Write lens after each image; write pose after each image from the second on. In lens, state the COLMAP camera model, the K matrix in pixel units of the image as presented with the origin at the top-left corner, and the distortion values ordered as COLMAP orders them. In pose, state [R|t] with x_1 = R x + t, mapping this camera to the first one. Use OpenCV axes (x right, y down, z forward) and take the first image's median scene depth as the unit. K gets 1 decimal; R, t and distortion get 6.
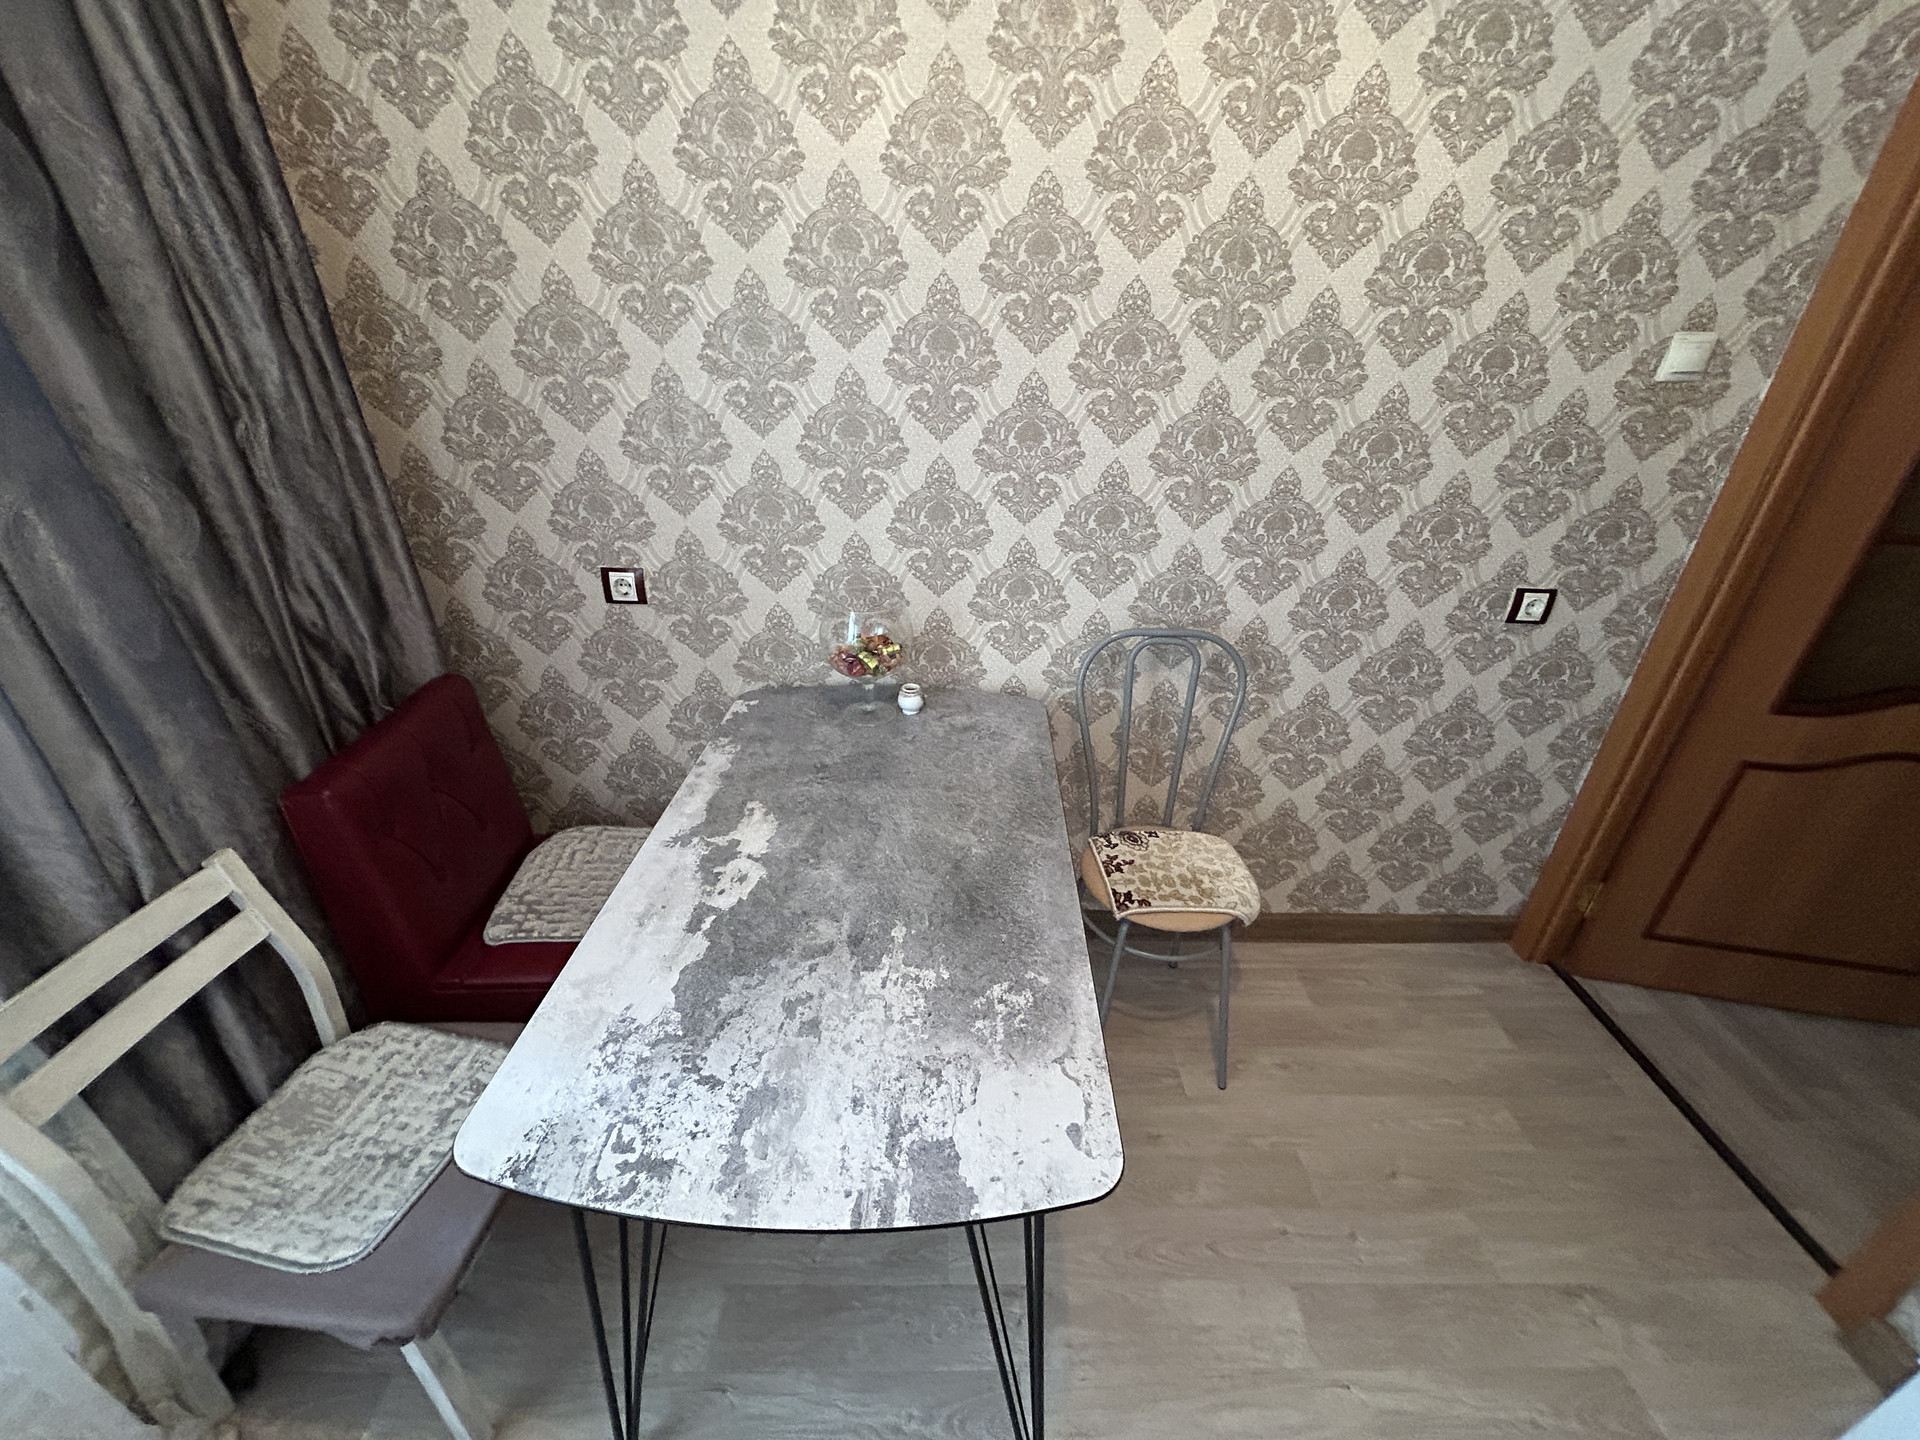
lens RADIAL K [[770.9, 0, 959.9], [0, 770.9, 707.2], [0, 0, 1]] dist [-0.001713, 0.000514]
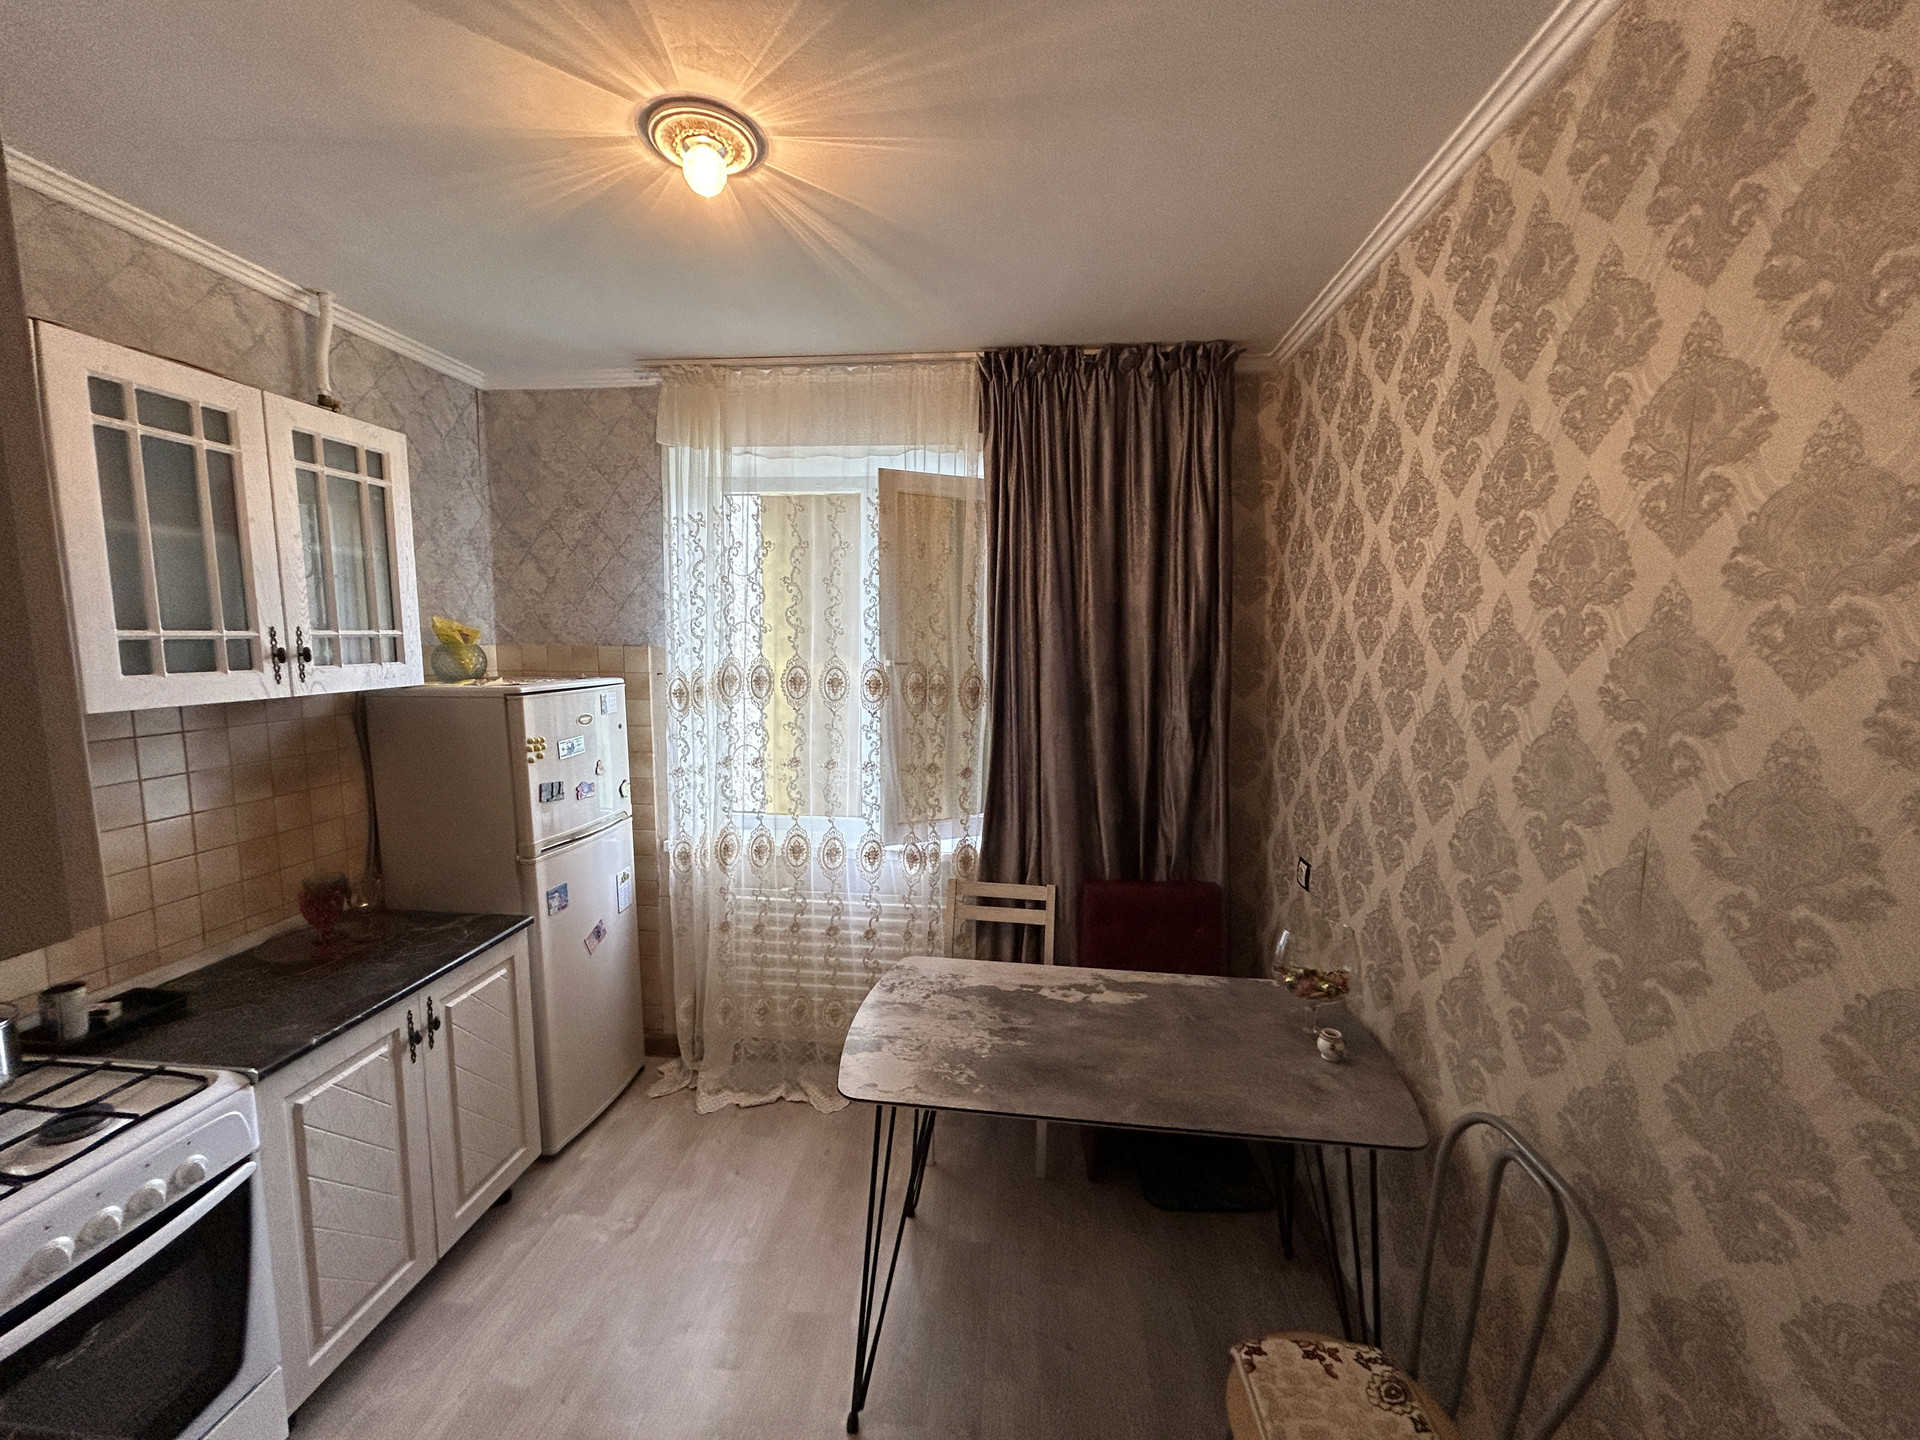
lens RADIAL K [[770.9, 0, 968.6], [0, 770.9, 722.8], [0, 0, 1]] dist [-0.001713, 0.000514]
pose [[-0.080745, 0.089808, -0.992681, 1.307212], [-0.481629, 0.868430, 0.117743, -0.376609], [0.872648, 0.487611, -0.026867, 0.565607]]
